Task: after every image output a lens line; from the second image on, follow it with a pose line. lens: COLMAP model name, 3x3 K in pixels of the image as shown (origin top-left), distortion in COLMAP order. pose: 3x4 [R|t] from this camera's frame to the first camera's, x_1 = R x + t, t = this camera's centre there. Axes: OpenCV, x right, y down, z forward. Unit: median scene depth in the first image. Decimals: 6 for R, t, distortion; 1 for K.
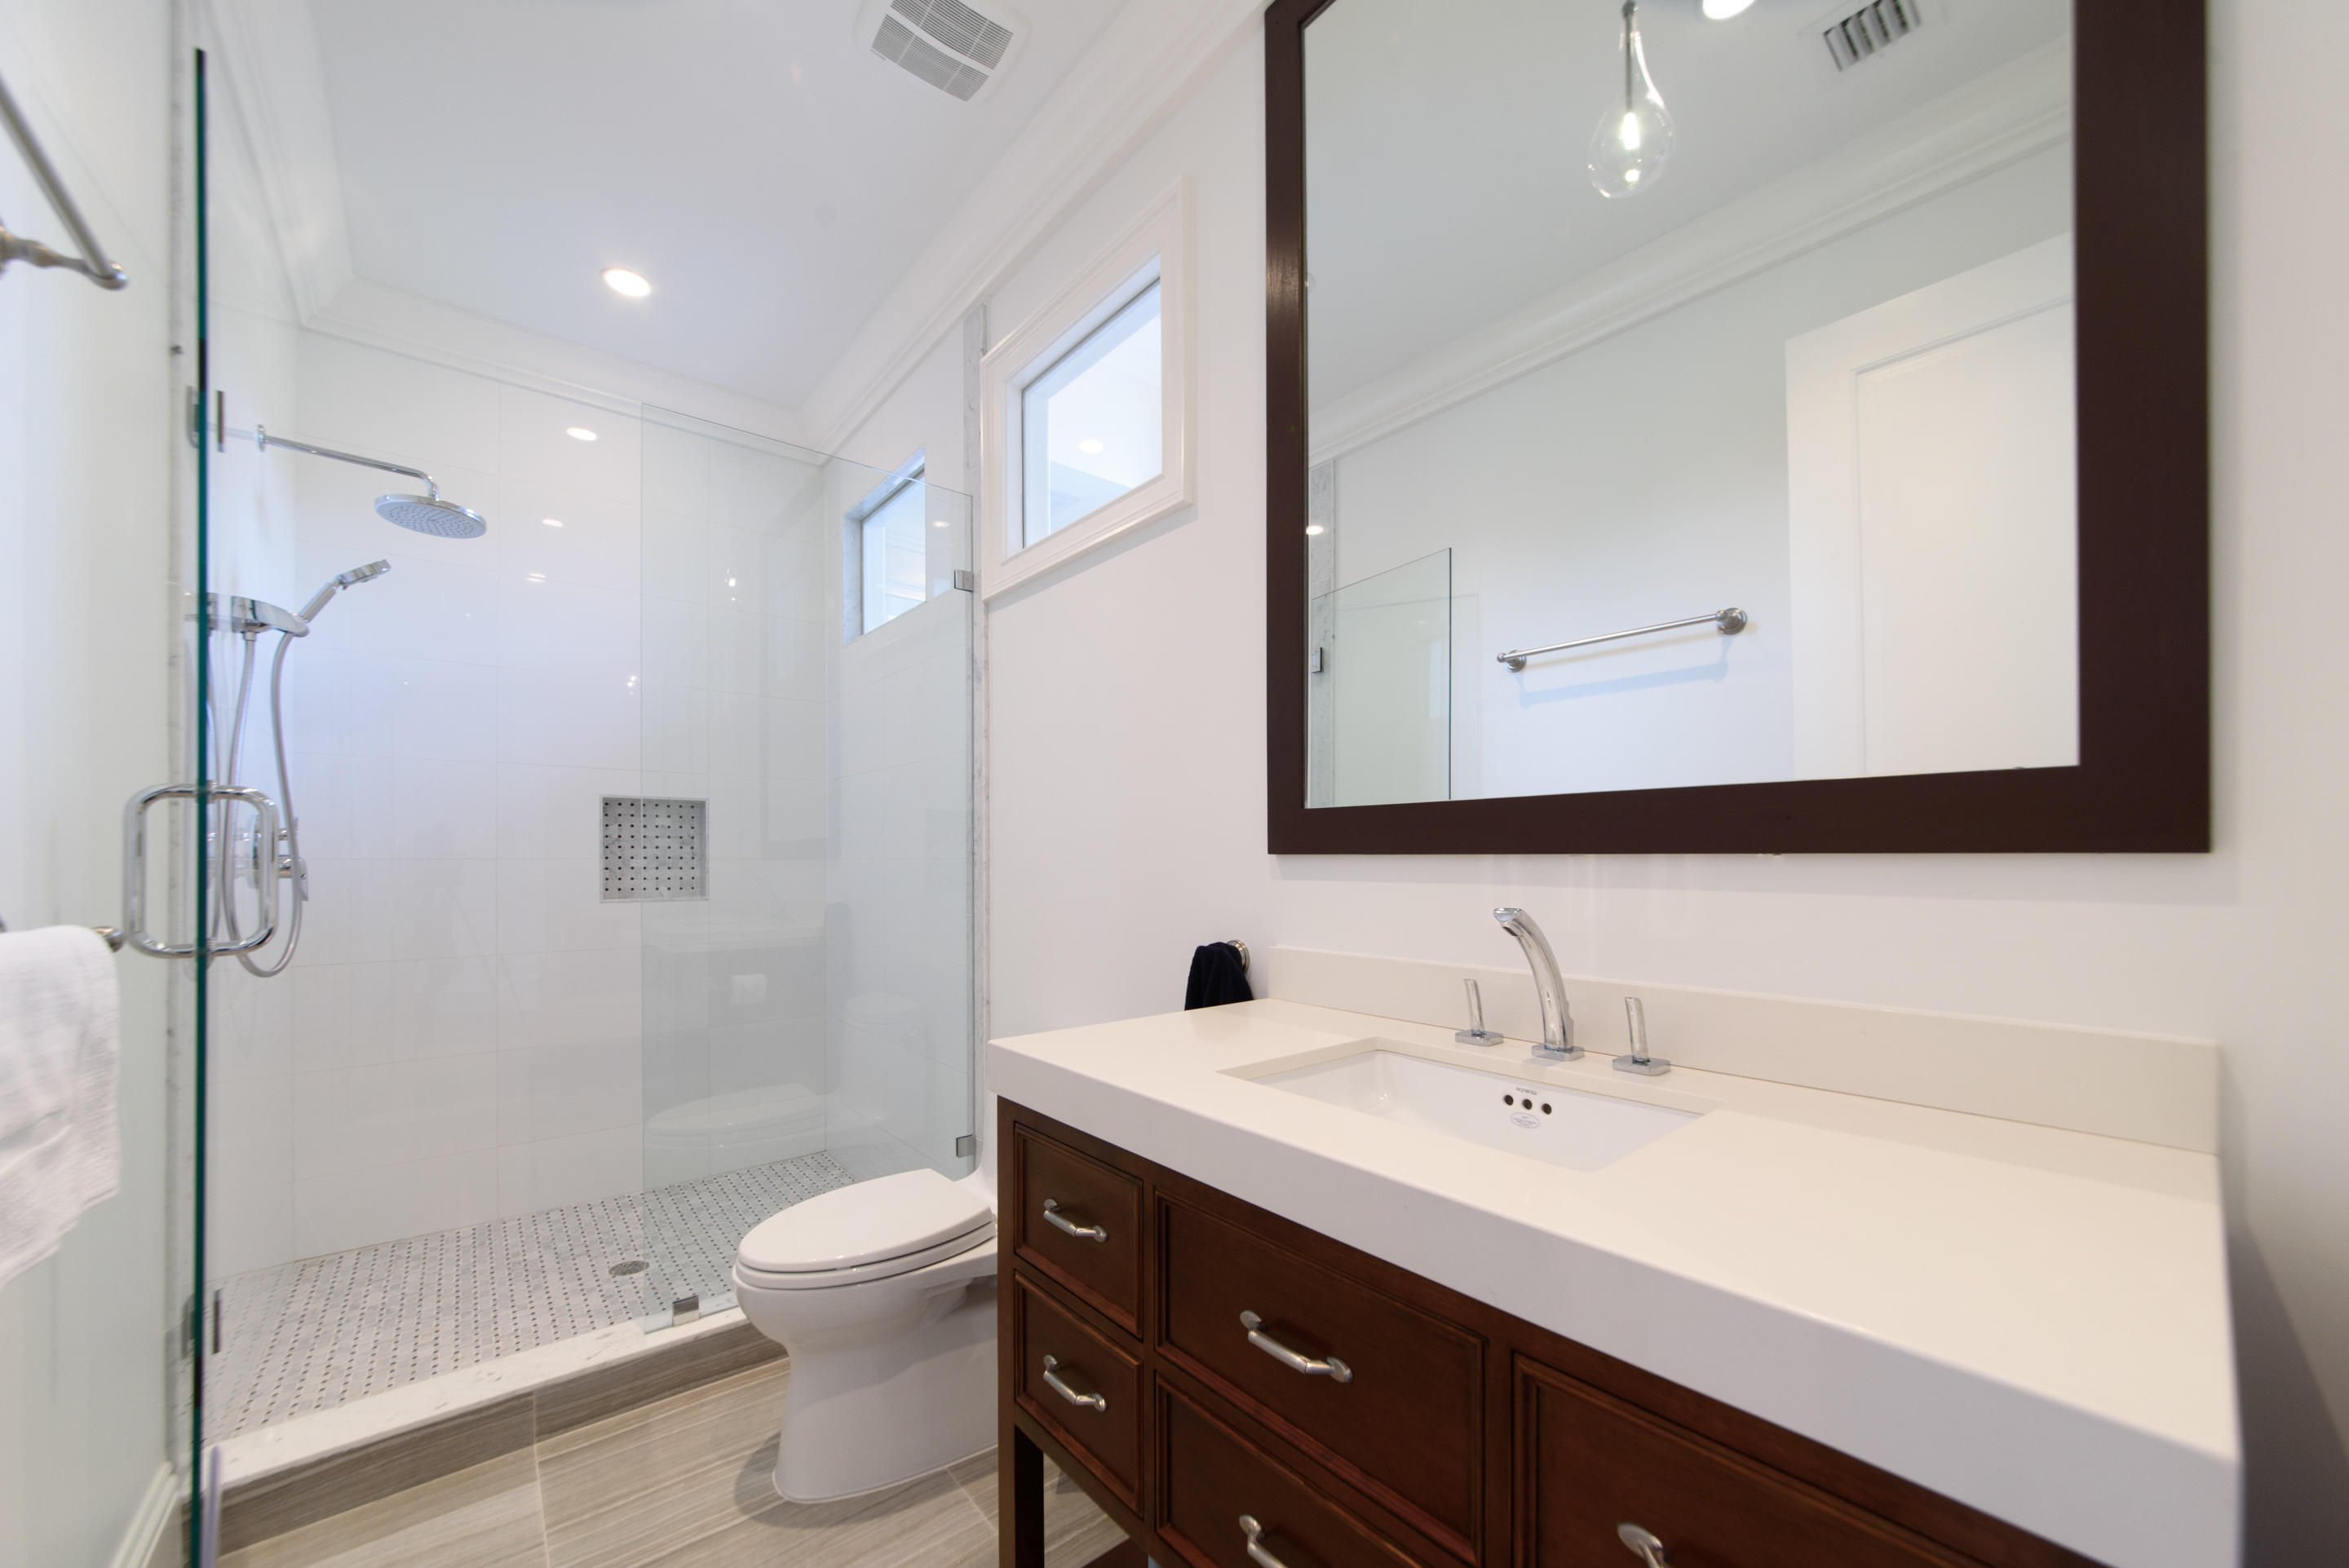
lens RADIAL K [[860.4, 0, 1174.5], [0, 860.4, 843.8], [0, 0, 1]] dist [0.000693, 0.000024]
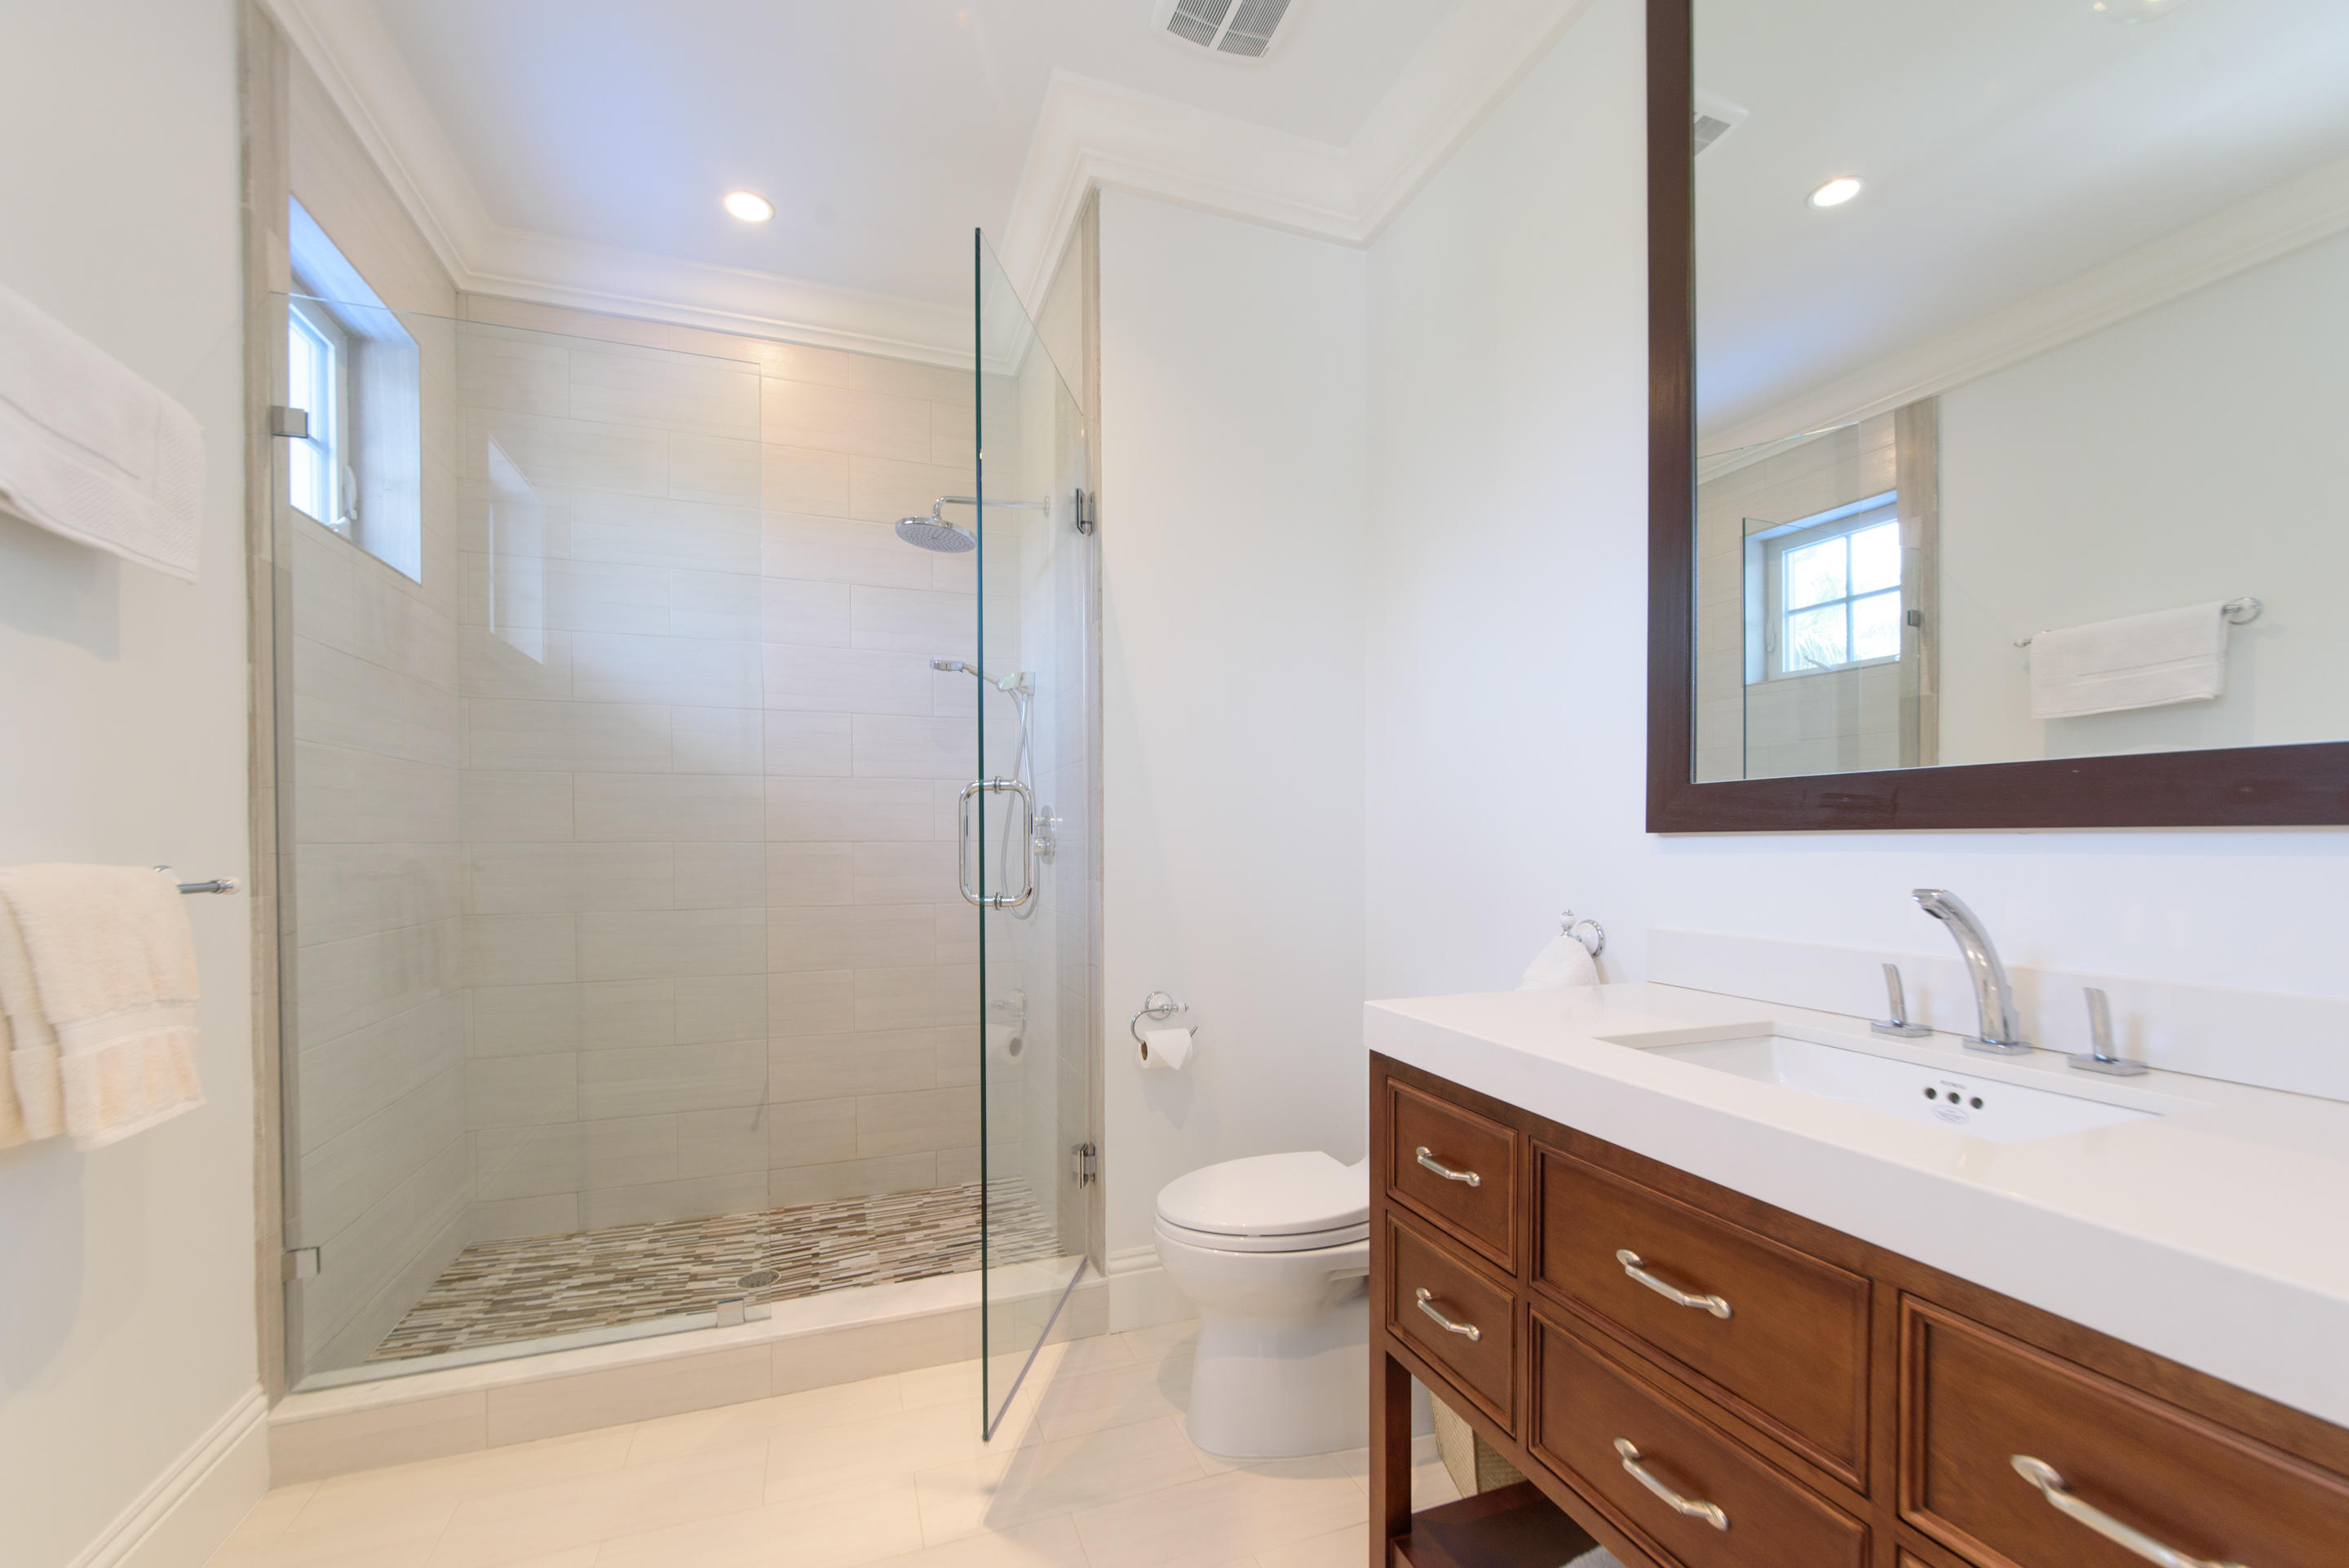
lens RADIAL K [[945.4, 0, 1172.1], [0, 945.4, 836.7], [0, 0, 1]] dist [-0.003011, 0.000015]
pose [[0.937872, 0.004022, -0.346957, -0.031958], [-0.000812, 0.999956, 0.009395, 0.010056], [0.346980, -0.008529, 0.937834, -0.254254]]
